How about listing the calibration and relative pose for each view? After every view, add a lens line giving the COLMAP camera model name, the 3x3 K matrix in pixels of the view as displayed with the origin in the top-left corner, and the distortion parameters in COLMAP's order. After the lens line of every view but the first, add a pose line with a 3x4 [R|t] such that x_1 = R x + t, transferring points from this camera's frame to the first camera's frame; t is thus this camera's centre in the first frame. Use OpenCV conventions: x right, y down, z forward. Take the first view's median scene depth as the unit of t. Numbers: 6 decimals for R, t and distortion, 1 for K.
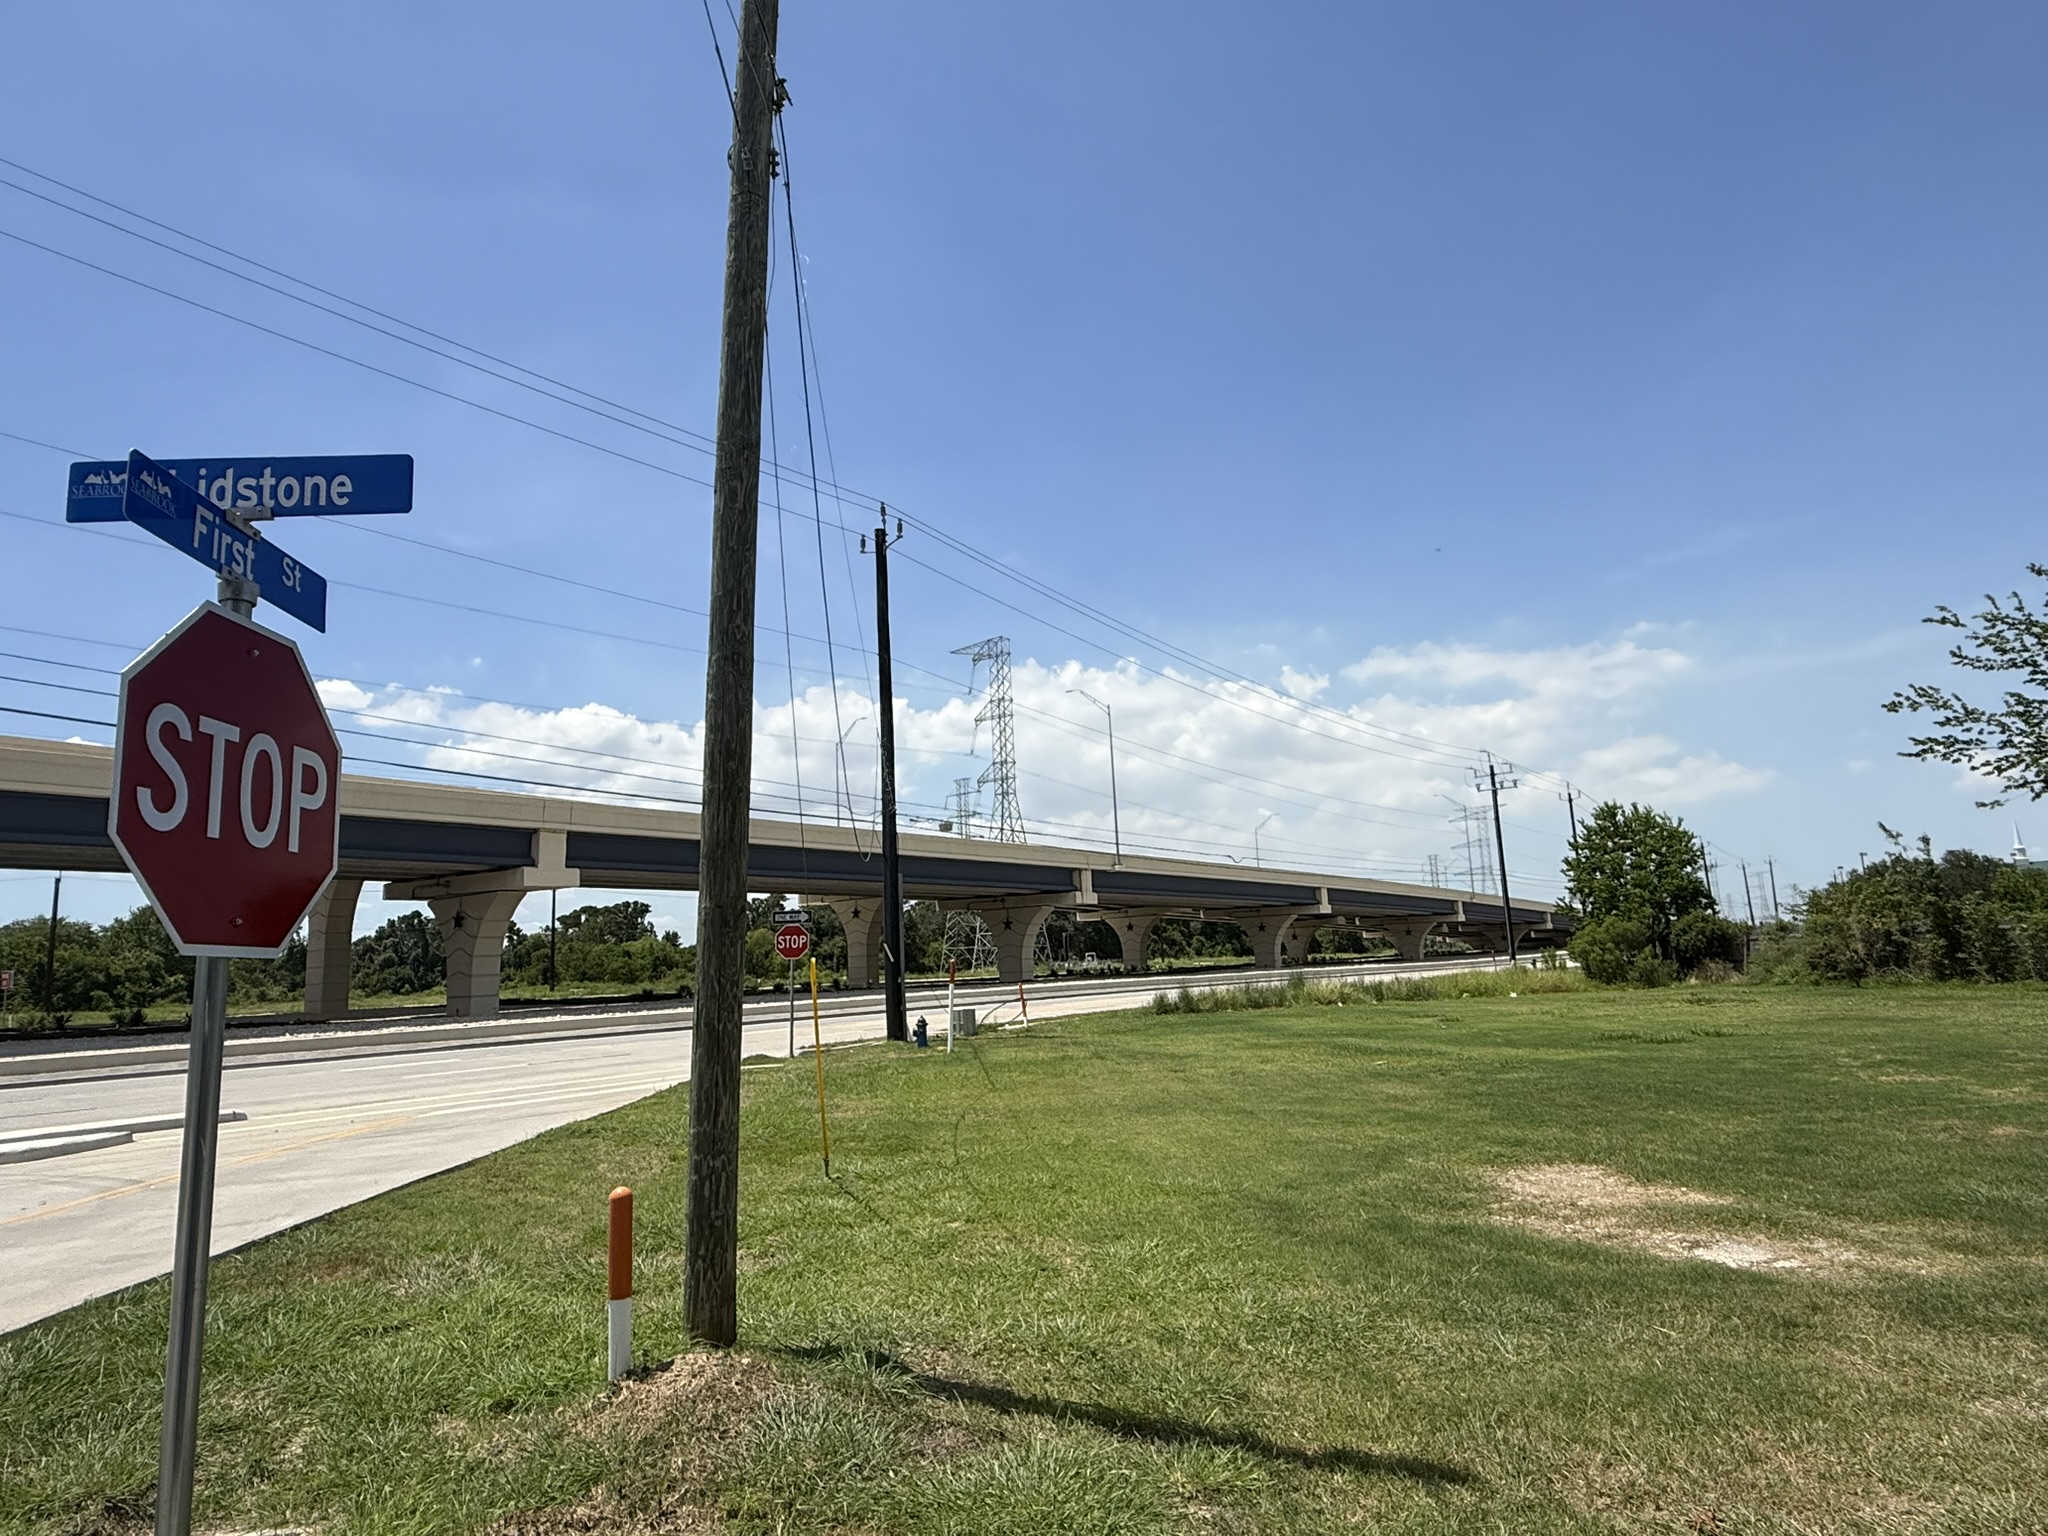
lens RADIAL K [[1184.8, 0, 1008.0], [0, 1184.8, 768.7], [0, 0, 1]] dist [-0.003133, -0.000354]
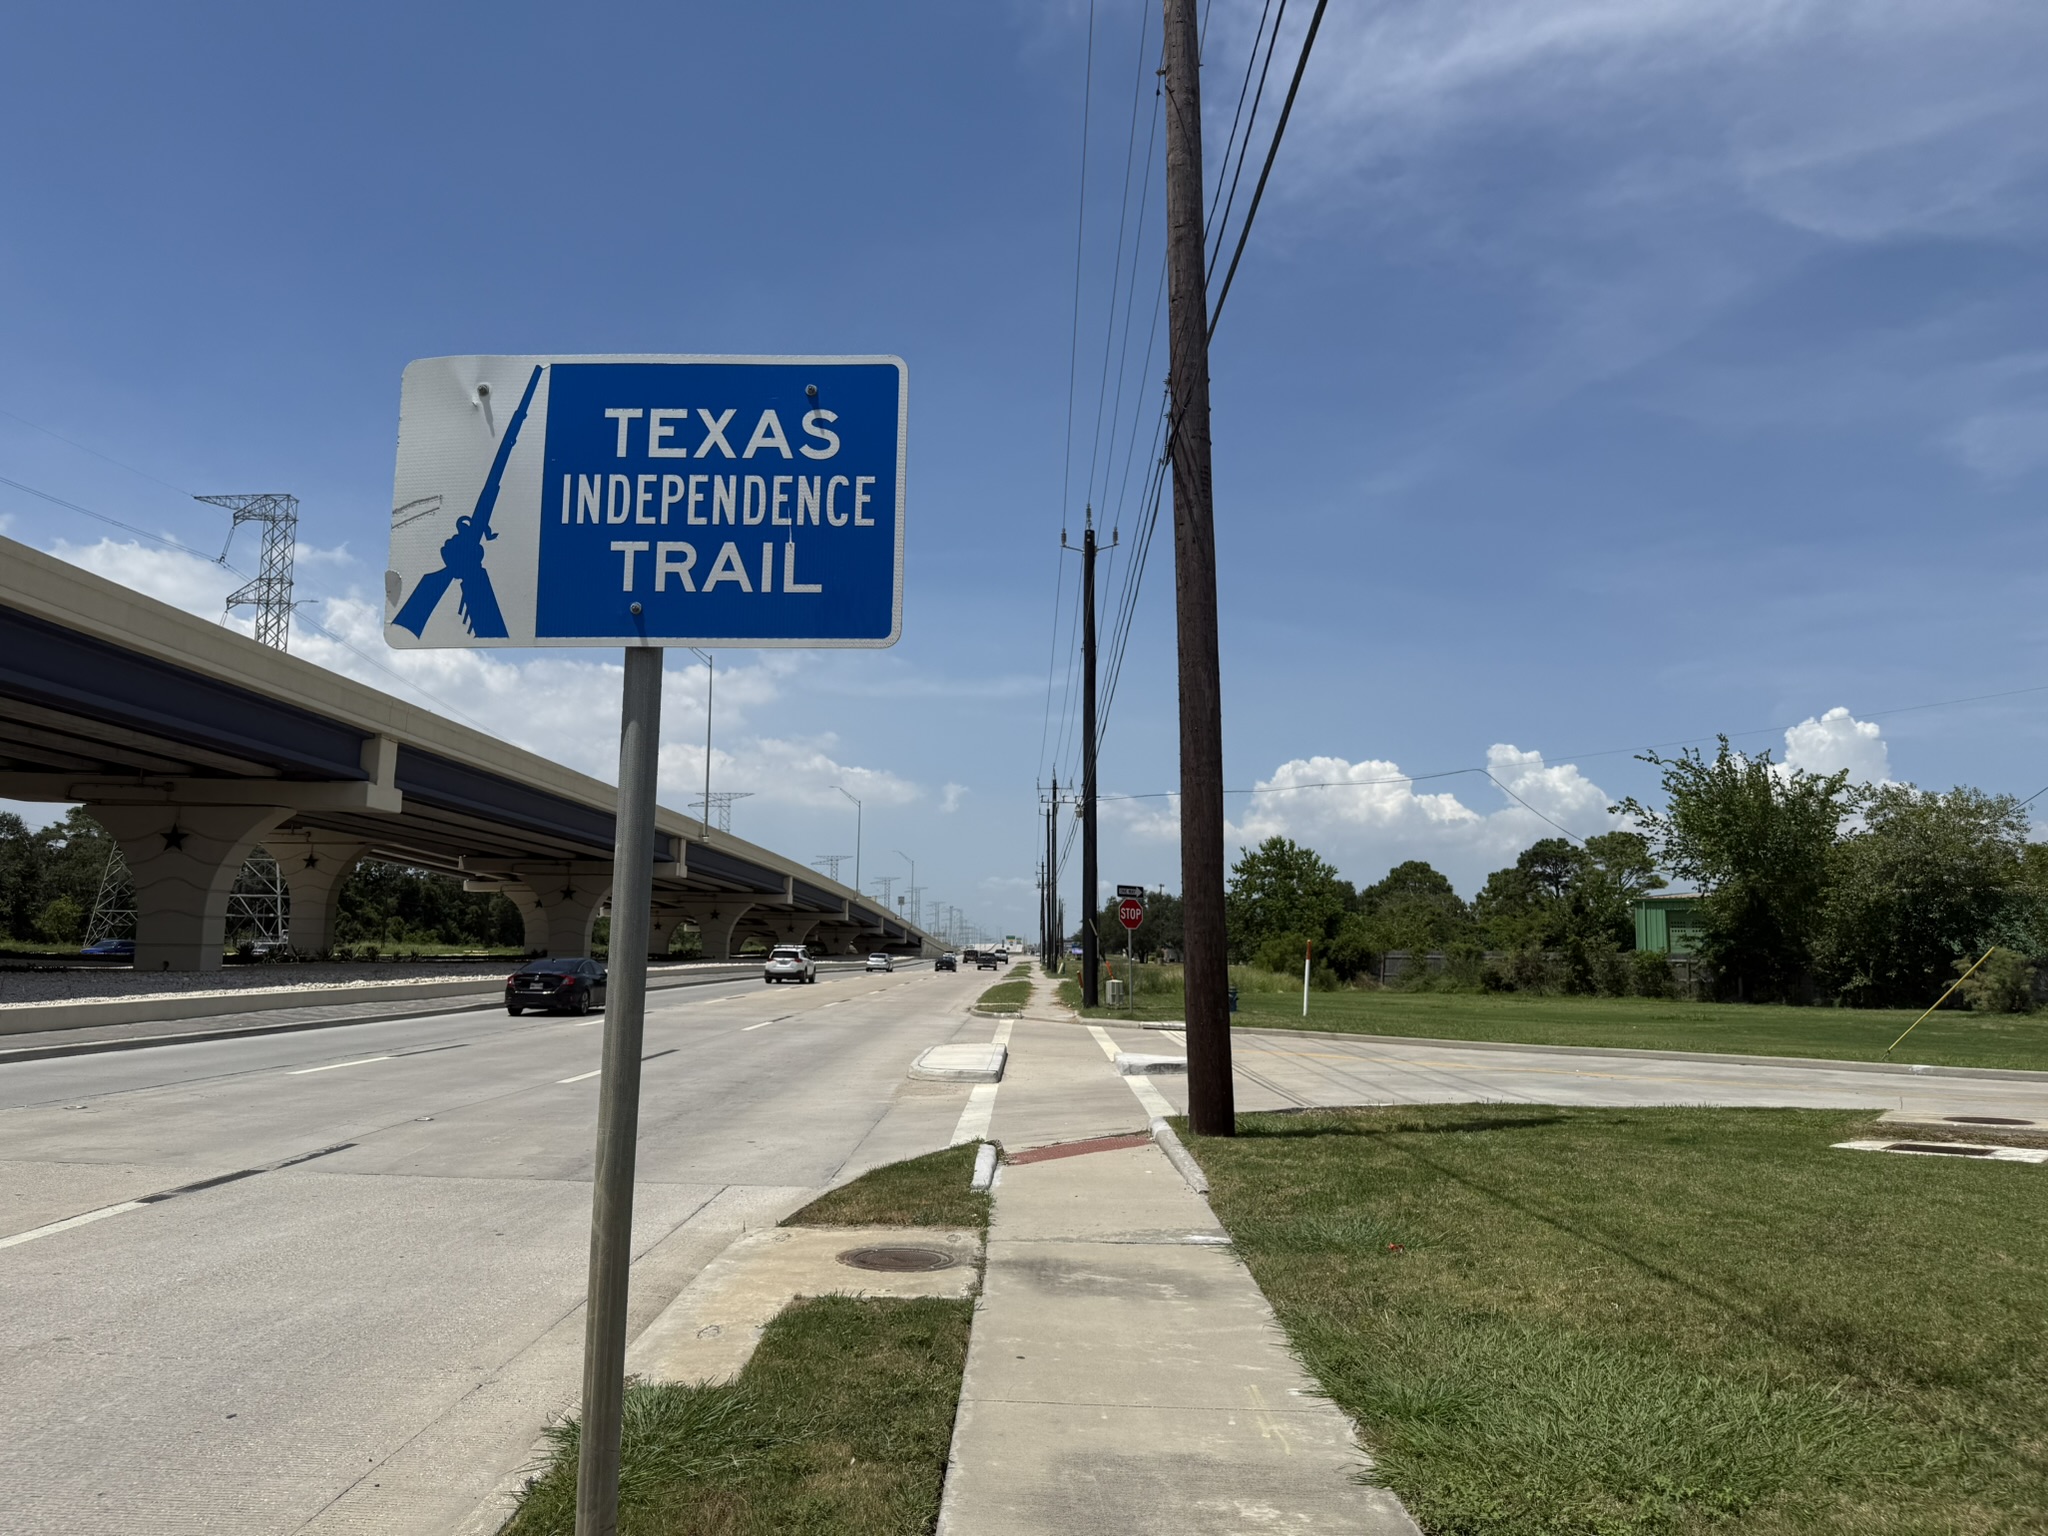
lens RADIAL K [[1444.6, 0, 993.4], [0, 1444.6, 780.2], [0, 0, 1]] dist [0.128135, -0.221399]
pose [[0.790682, 0.124761, 0.599380, -0.856182], [-0.147297, 0.989025, -0.011556, 0.042517], [-0.594244, -0.079150, 0.800381, -0.001804]]
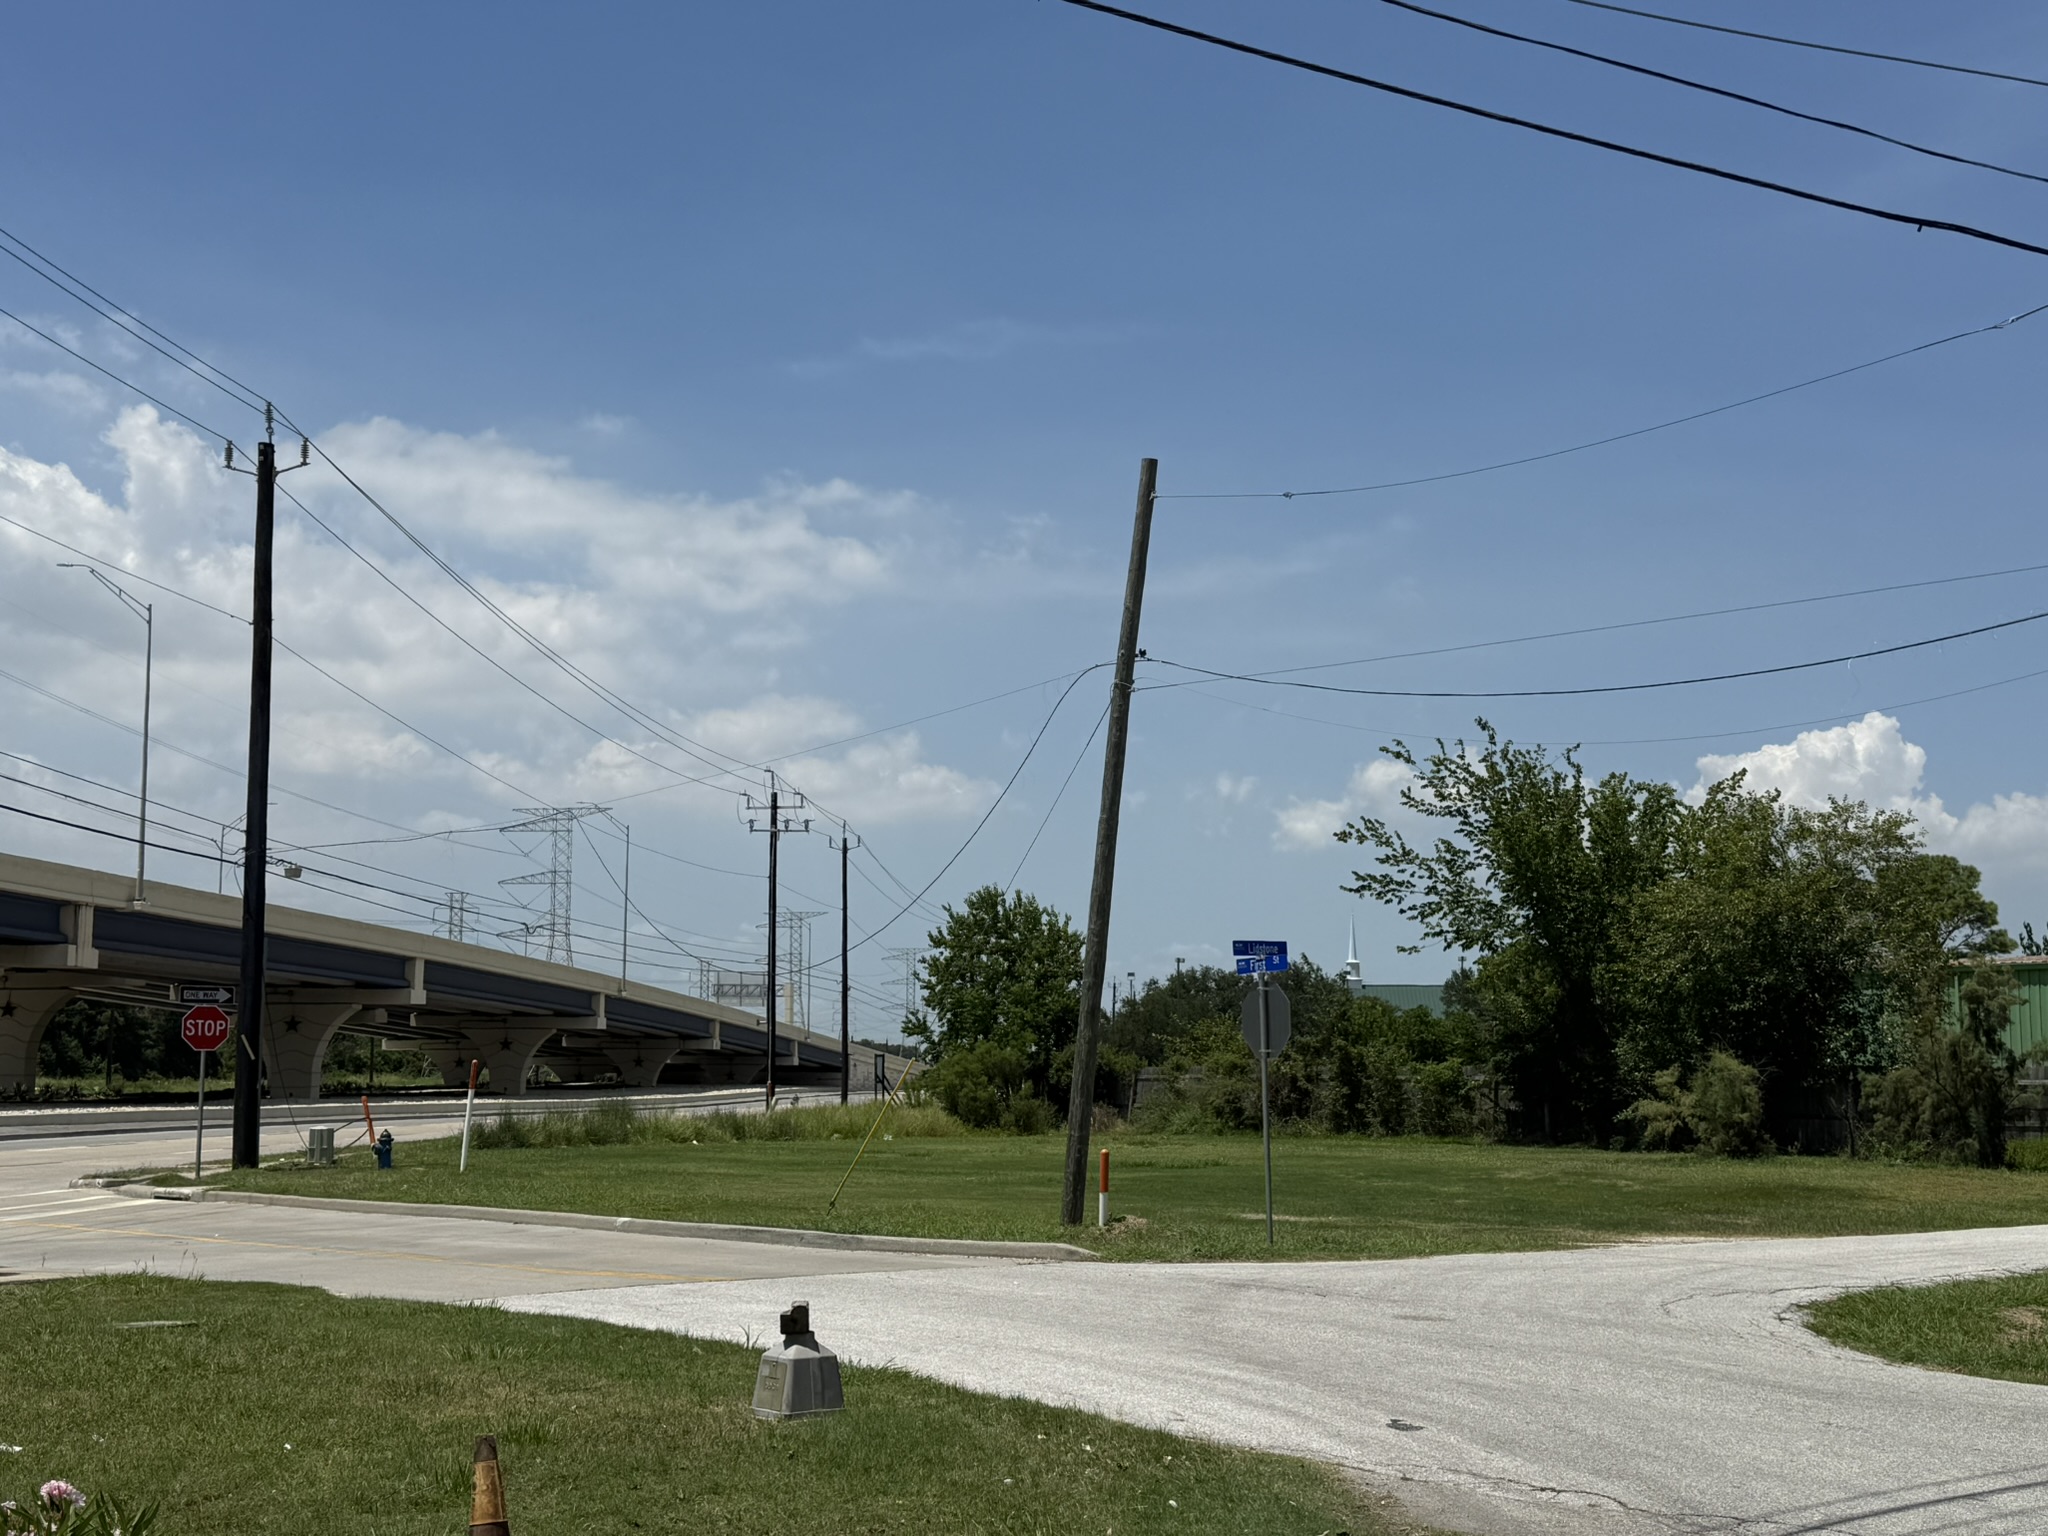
lens RADIAL K [[2595.1, 0, 1024.0], [0, 2595.1, 768.0], [0, 0, 1]] dist [0.106392, -0.023586]
pose [[0.827959, 0.108829, 0.550128, -0.525524], [-0.128071, 0.991759, -0.003443, -0.059398], [-0.545969, -0.067605, 0.835073, -0.505317]]
